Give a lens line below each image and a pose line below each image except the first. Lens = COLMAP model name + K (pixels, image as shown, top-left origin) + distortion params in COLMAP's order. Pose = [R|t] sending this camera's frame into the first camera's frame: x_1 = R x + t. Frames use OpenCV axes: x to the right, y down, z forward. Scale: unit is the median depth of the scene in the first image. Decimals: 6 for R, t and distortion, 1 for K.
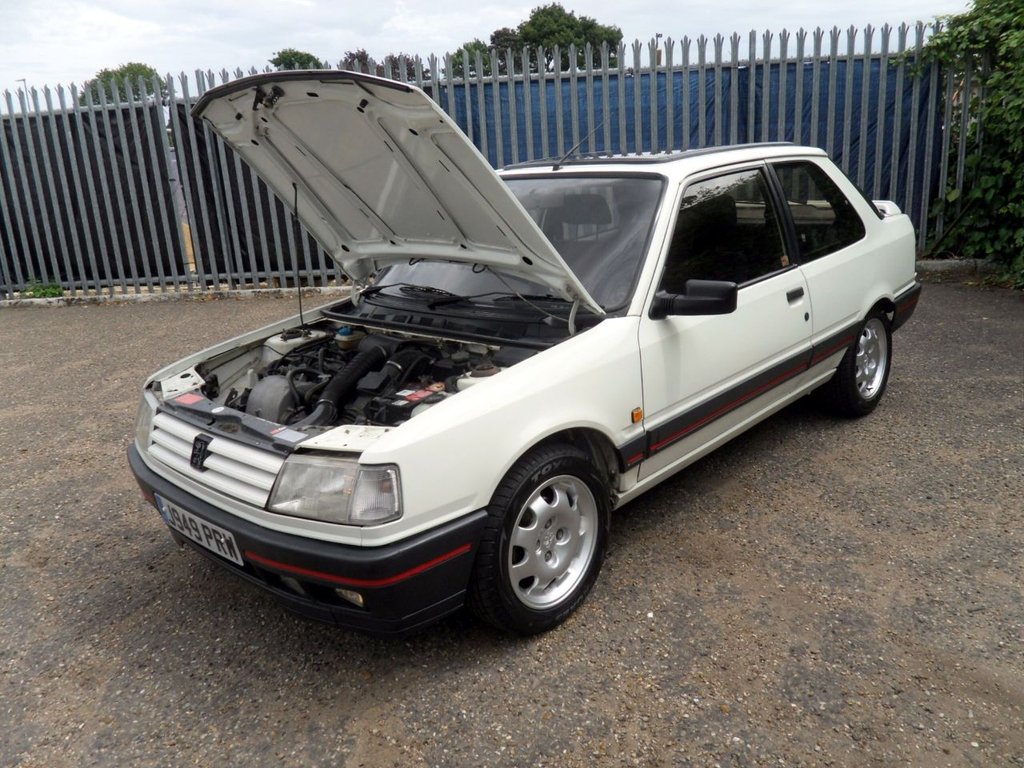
lens RADIAL K [[841.0, 0, 512.9], [0, 841.0, 395.8], [0, 0, 1]] dist [0.002451, -0.055185]
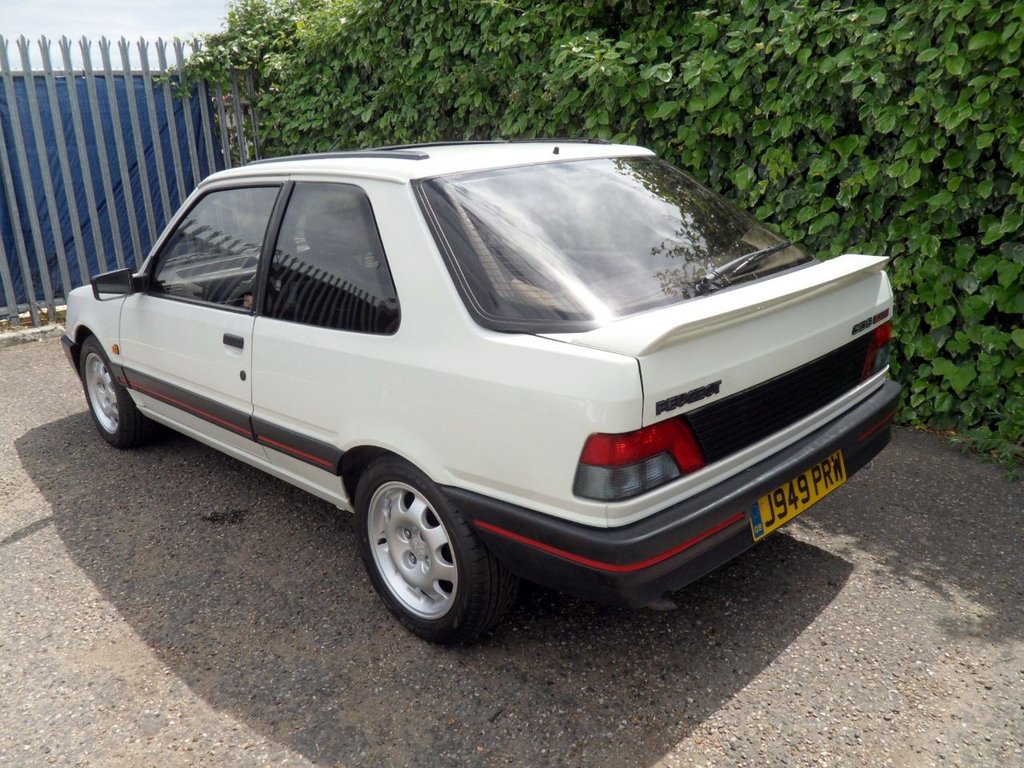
lens RADIAL K [[841.0, 0, 512.6], [0, 841.0, 386.4], [0, 0, 1]] dist [0.002451, -0.055185]
pose [[0.684347, -0.187876, 0.704537, 0.018230], [0.216113, 0.975082, 0.050102, -0.050641], [-0.696394, 0.117972, 0.707897, 0.176539]]
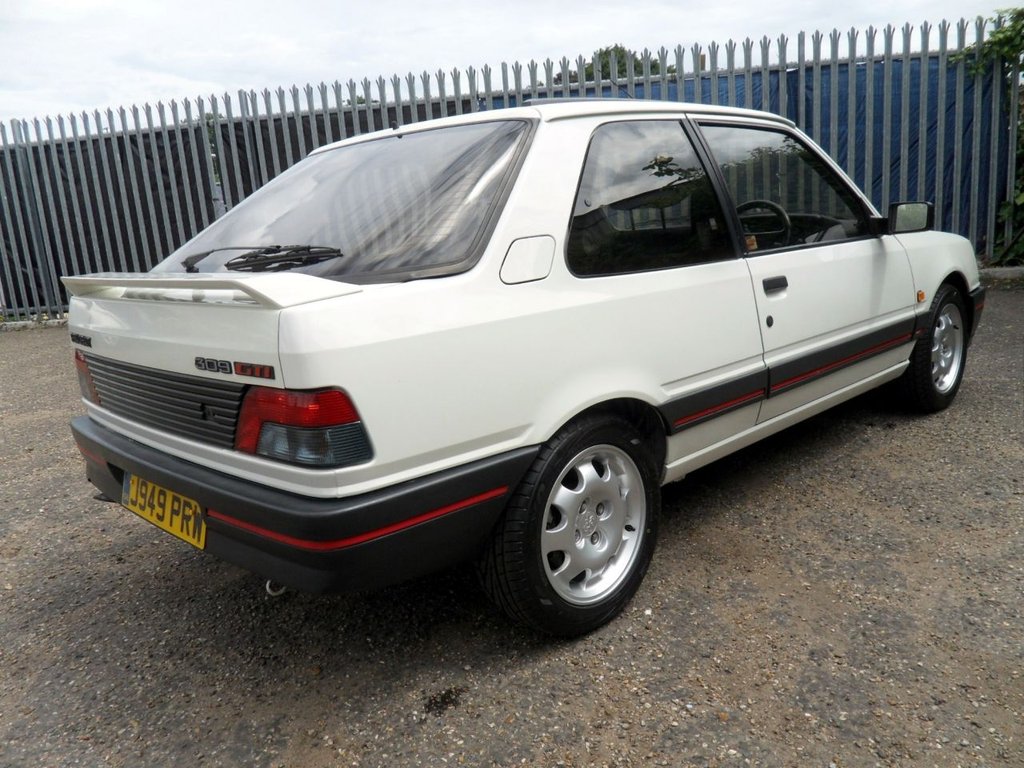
lens RADIAL K [[841.0, 0, 513.1], [0, 841.0, 393.0], [0, 0, 1]] dist [0.002451, -0.055185]
pose [[0.997006, -0.000830, -0.077325, 0.046338], [-0.003051, 0.998742, -0.050047, 0.040018], [0.077269, 0.050133, 0.995749, 0.059490]]
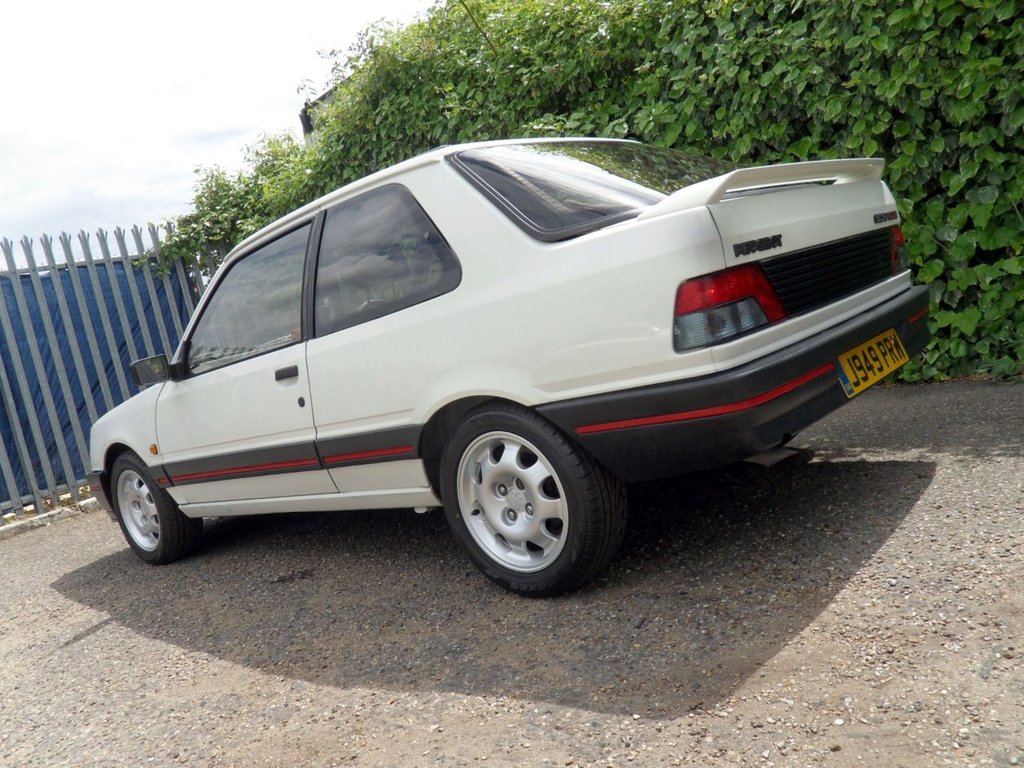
lens RADIAL K [[841.0, 0, 513.0], [0, 841.0, 383.2], [0, 0, 1]] dist [0.002451, -0.055185]
pose [[0.625106, -0.157254, 0.764535, -0.048577], [0.404043, 0.903243, -0.144574, 0.056726], [-0.667826, 0.399279, 0.628160, 0.240590]]
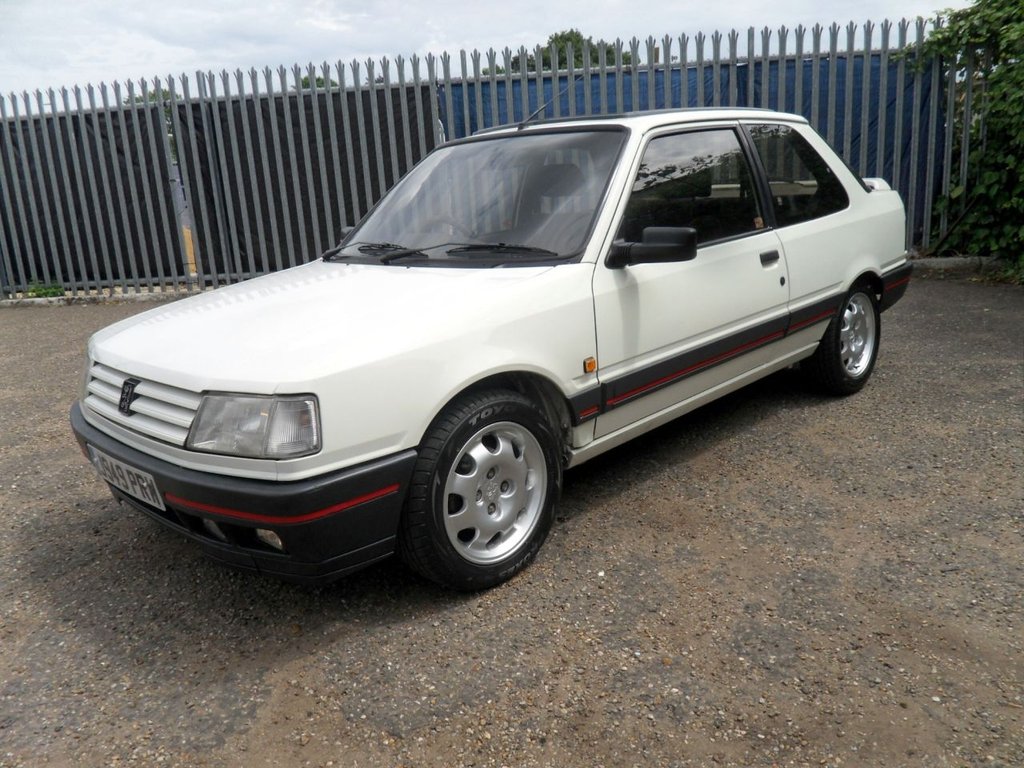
lens RADIAL K [[841.0, 0, 513.9], [0, 841.0, 389.2], [0, 0, 1]] dist [0.002451, -0.055185]
pose [[0.999752, 0.003903, -0.021942, 0.043001], [-0.004679, 0.999362, -0.035420, 0.044068], [0.021790, 0.035514, 0.999132, 0.023364]]
